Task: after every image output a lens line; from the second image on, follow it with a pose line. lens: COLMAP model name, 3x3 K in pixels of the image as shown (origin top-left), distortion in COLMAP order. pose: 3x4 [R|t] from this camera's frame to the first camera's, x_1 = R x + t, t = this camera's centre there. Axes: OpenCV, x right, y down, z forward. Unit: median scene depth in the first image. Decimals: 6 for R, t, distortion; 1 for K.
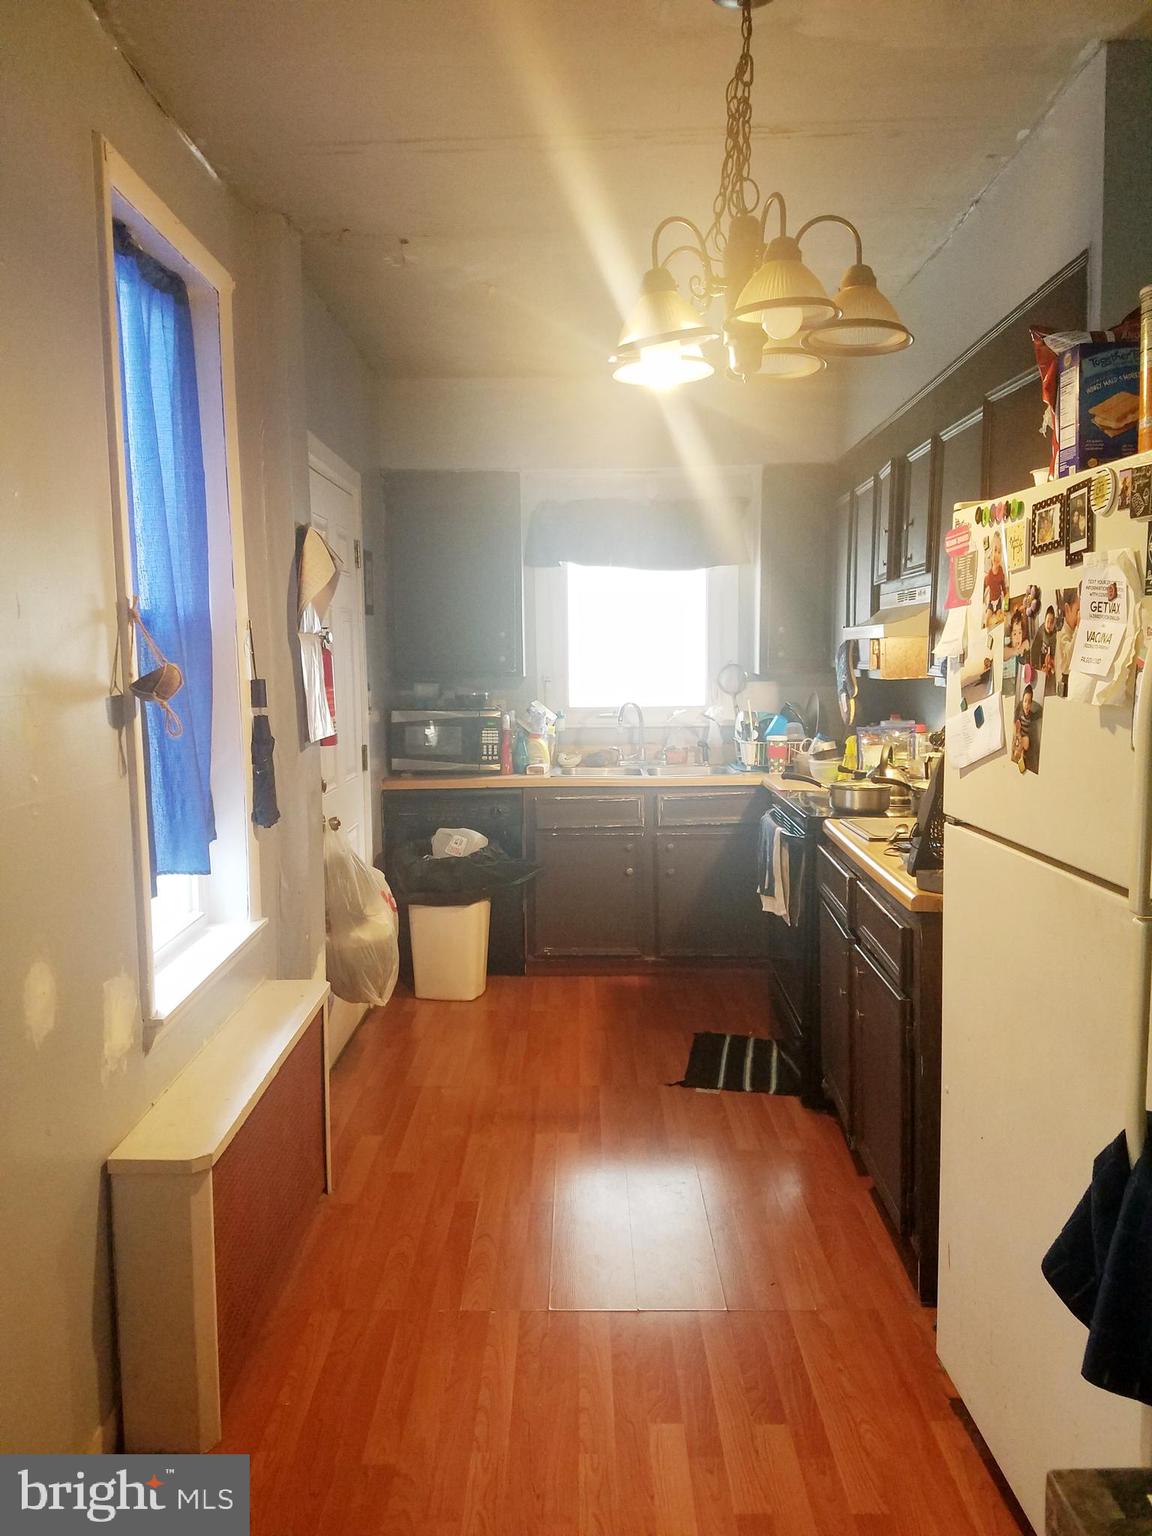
lens RADIAL K [[1161.3, 0, 579.3], [0, 1161.3, 776.5], [0, 0, 1]] dist [0.226683, -0.449103]
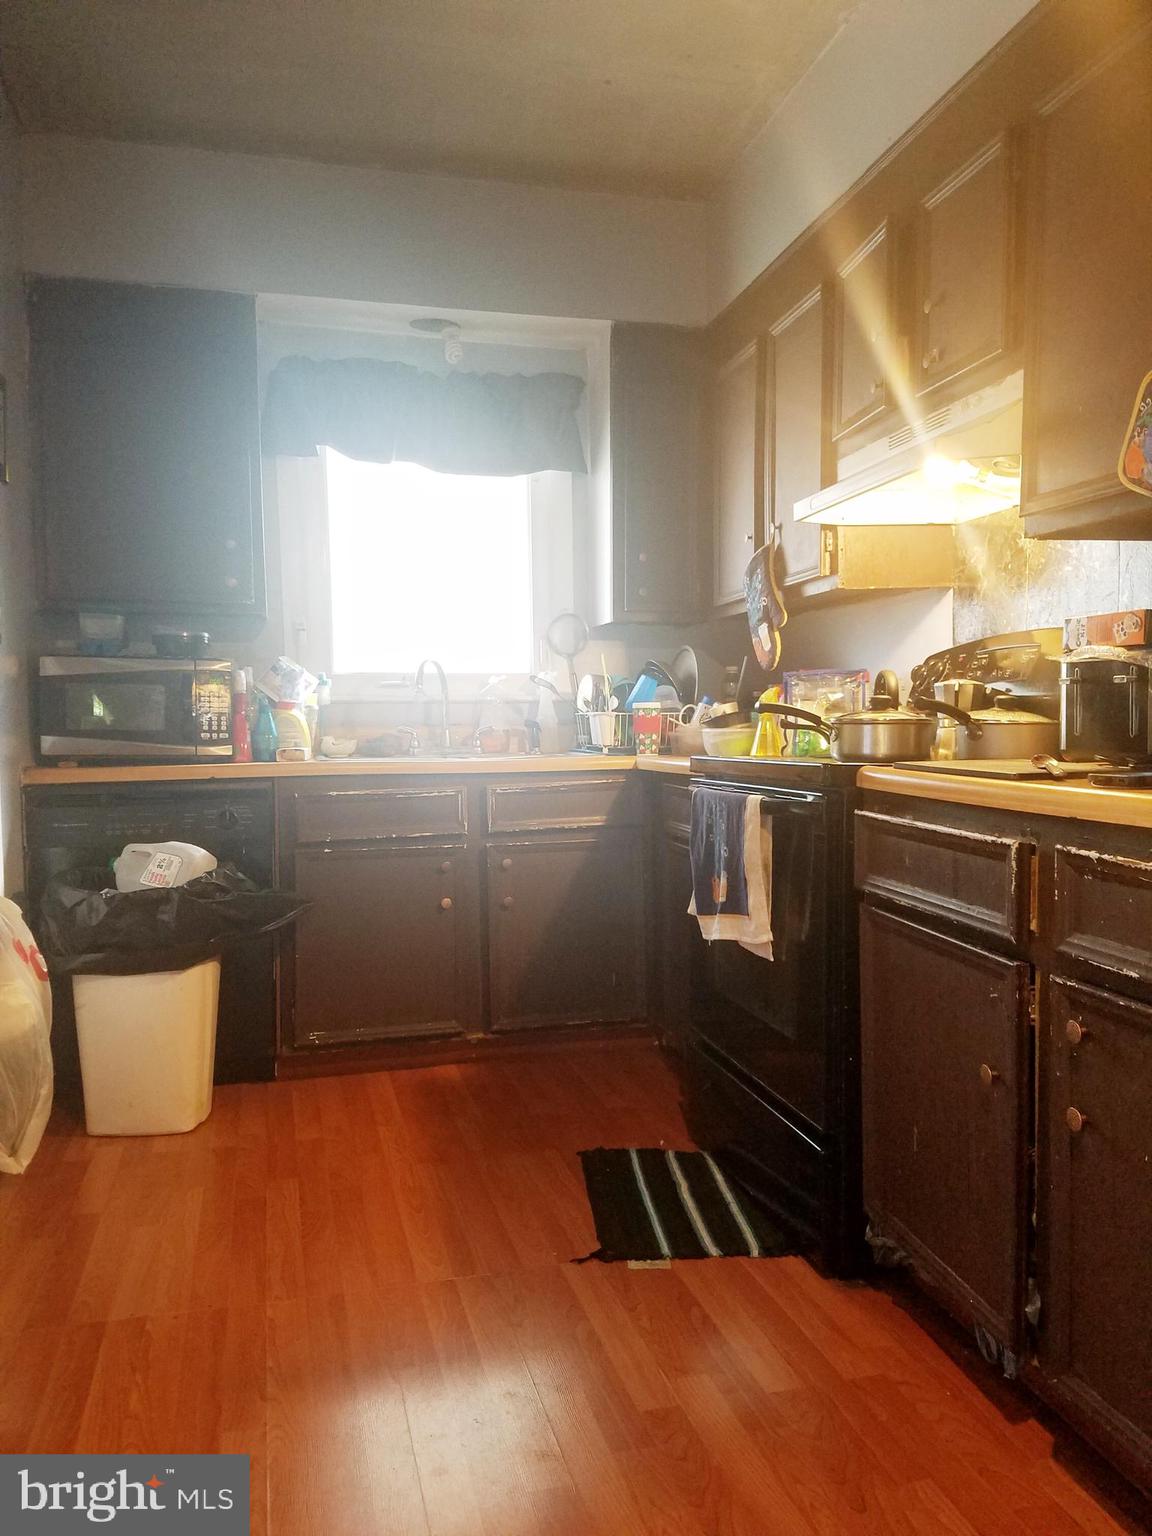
lens RADIAL K [[1173.3, 0, 603.9], [0, 1173.3, 768.5], [0, 0, 1]] dist [0.202279, -0.380273]
pose [[0.964143, -0.014557, 0.264983, -0.046014], [0.031177, 0.997793, -0.058626, 0.047250], [-0.263545, 0.064785, 0.962469, 0.330798]]
